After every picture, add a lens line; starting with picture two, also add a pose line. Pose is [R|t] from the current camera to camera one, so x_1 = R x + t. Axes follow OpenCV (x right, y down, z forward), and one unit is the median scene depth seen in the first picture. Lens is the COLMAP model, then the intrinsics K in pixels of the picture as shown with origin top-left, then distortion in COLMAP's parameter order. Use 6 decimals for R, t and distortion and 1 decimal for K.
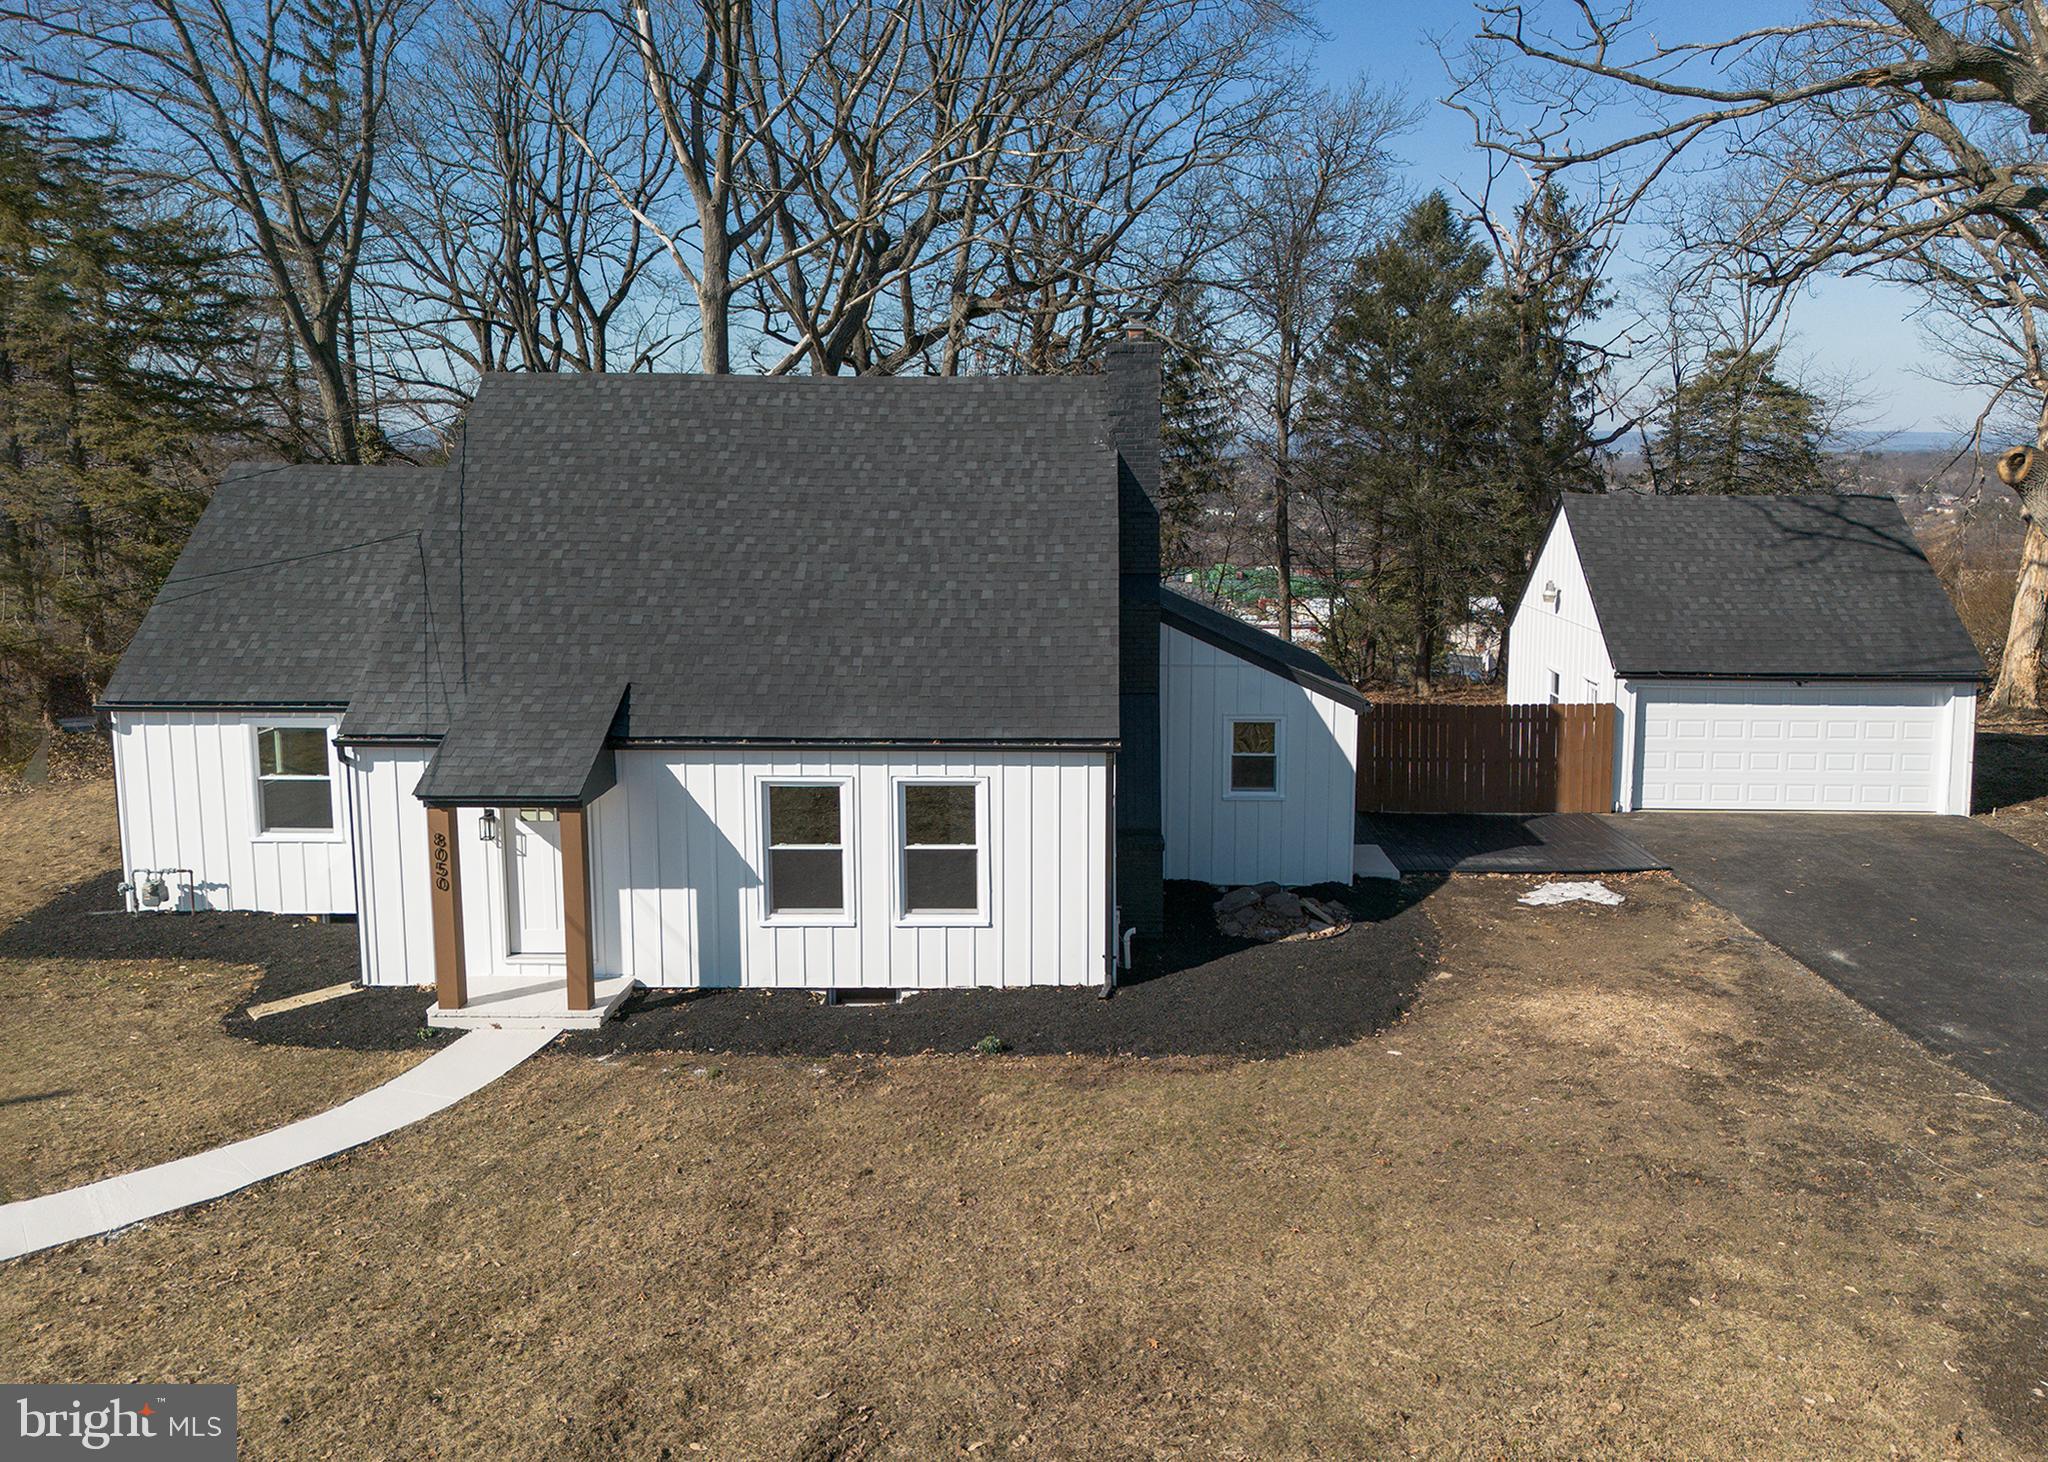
lens RADIAL K [[1467.1, 0, 1160.1], [0, 1467.1, 644.4], [0, 0, 1]] dist [0.043513, -0.001351]
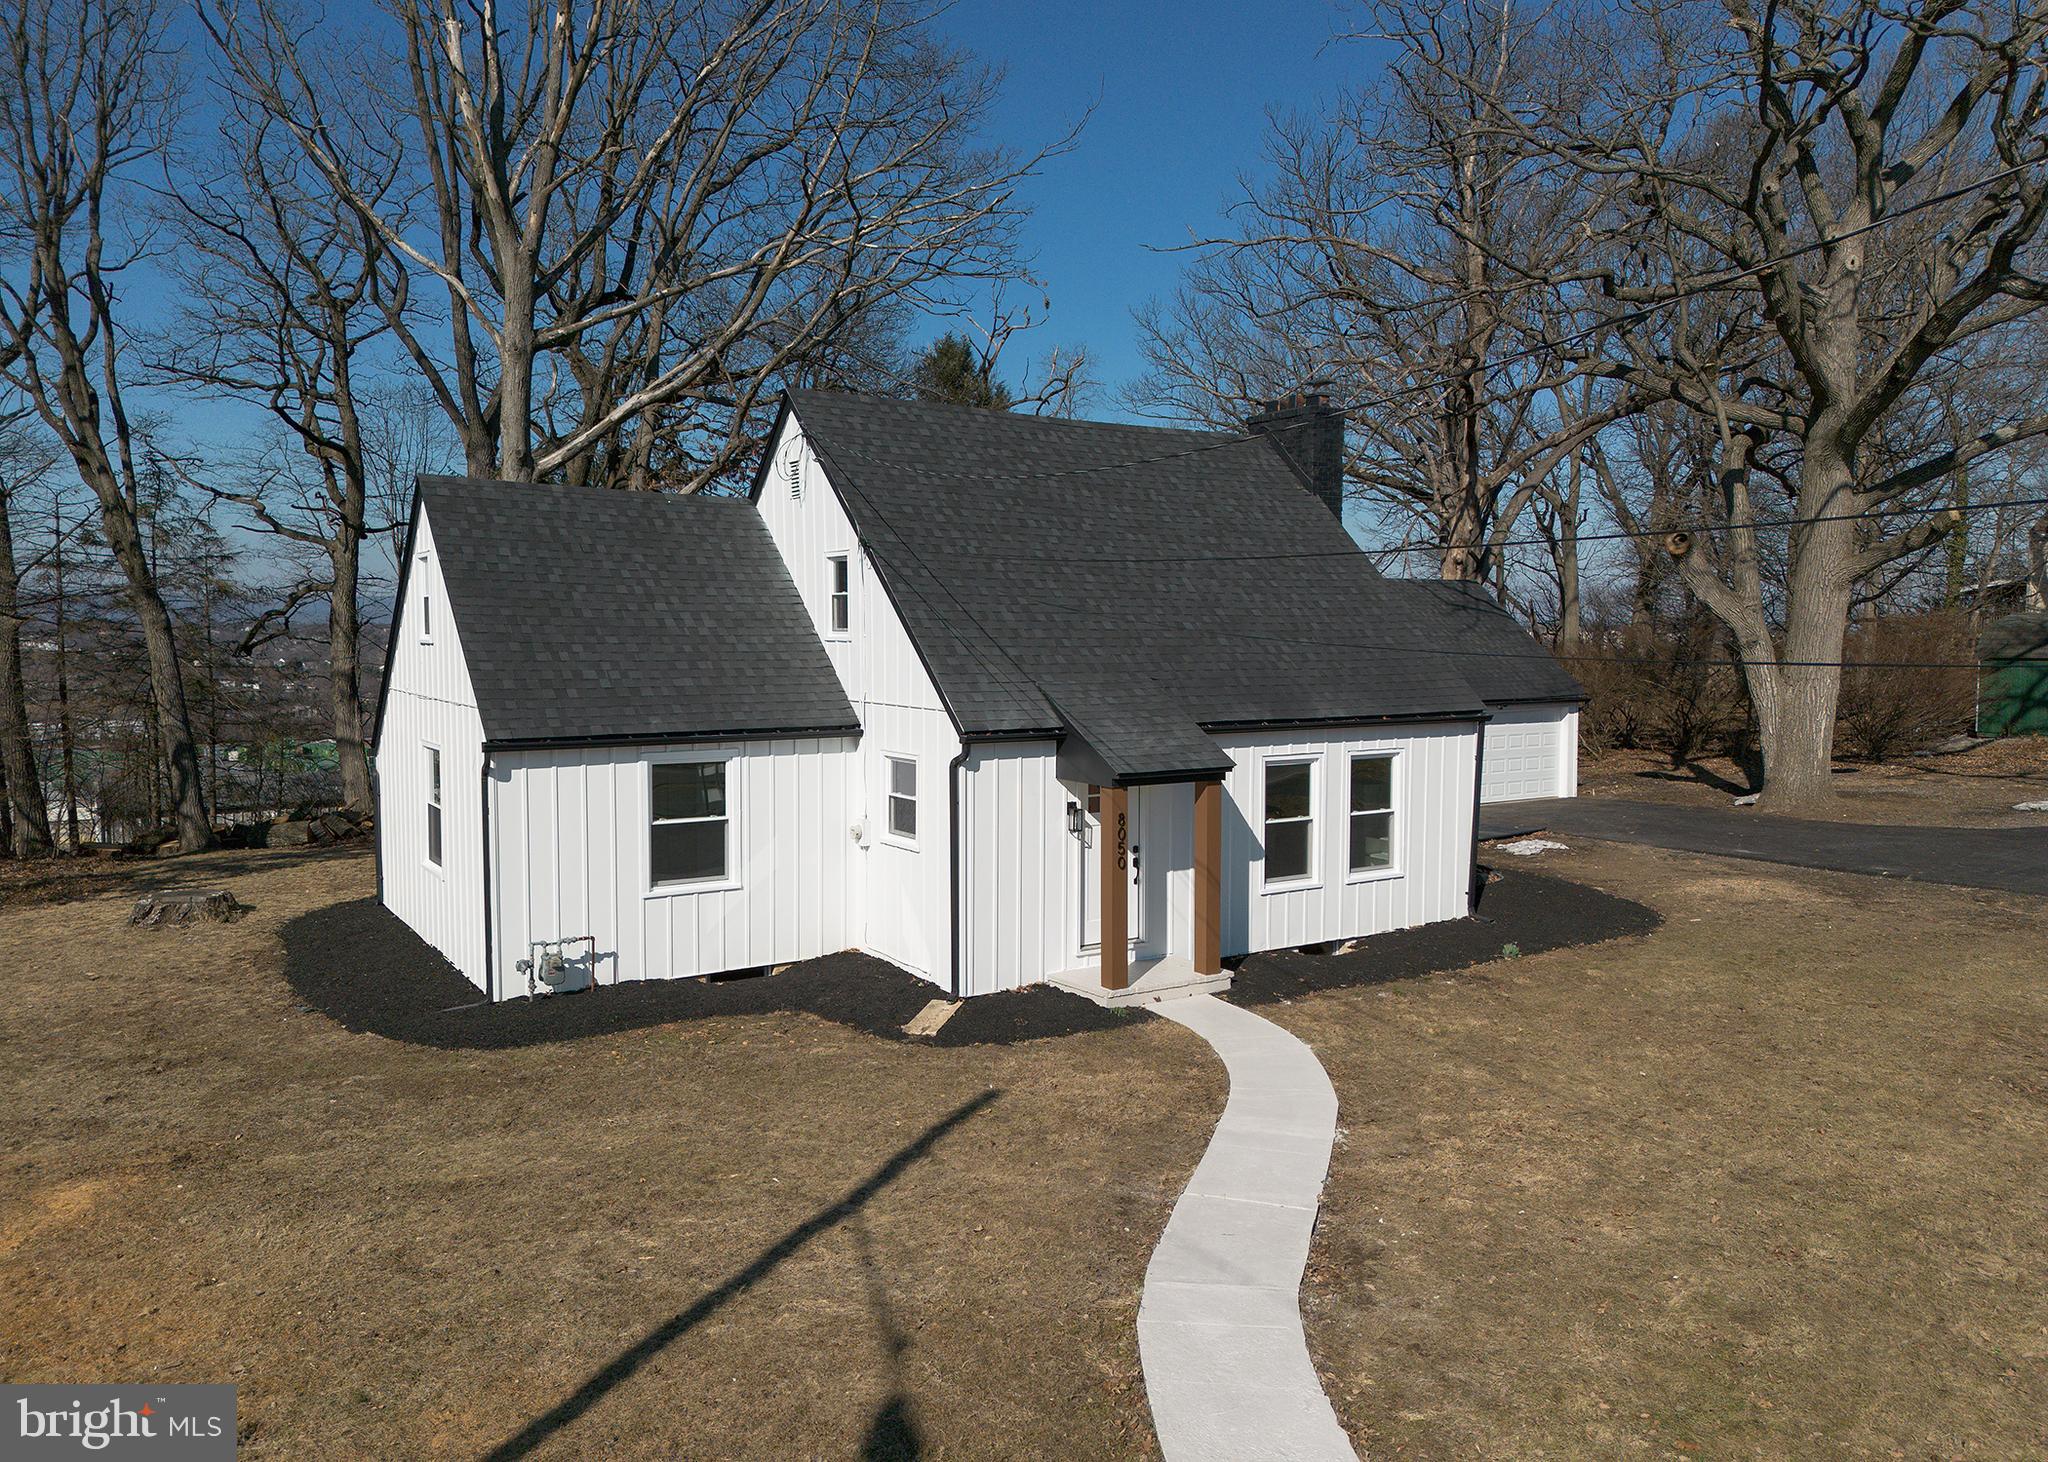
lens RADIAL K [[1479.8, 0, 1024.0], [0, 1479.8, 731.0], [0, 0, 1]] dist [0.040818, -0.001297]
pose [[0.822474, -0.042389, 0.567220, -1.035410], [0.077884, 0.996219, -0.038484, 0.097702], [-0.563445, 0.075829, 0.822666, 0.181678]]
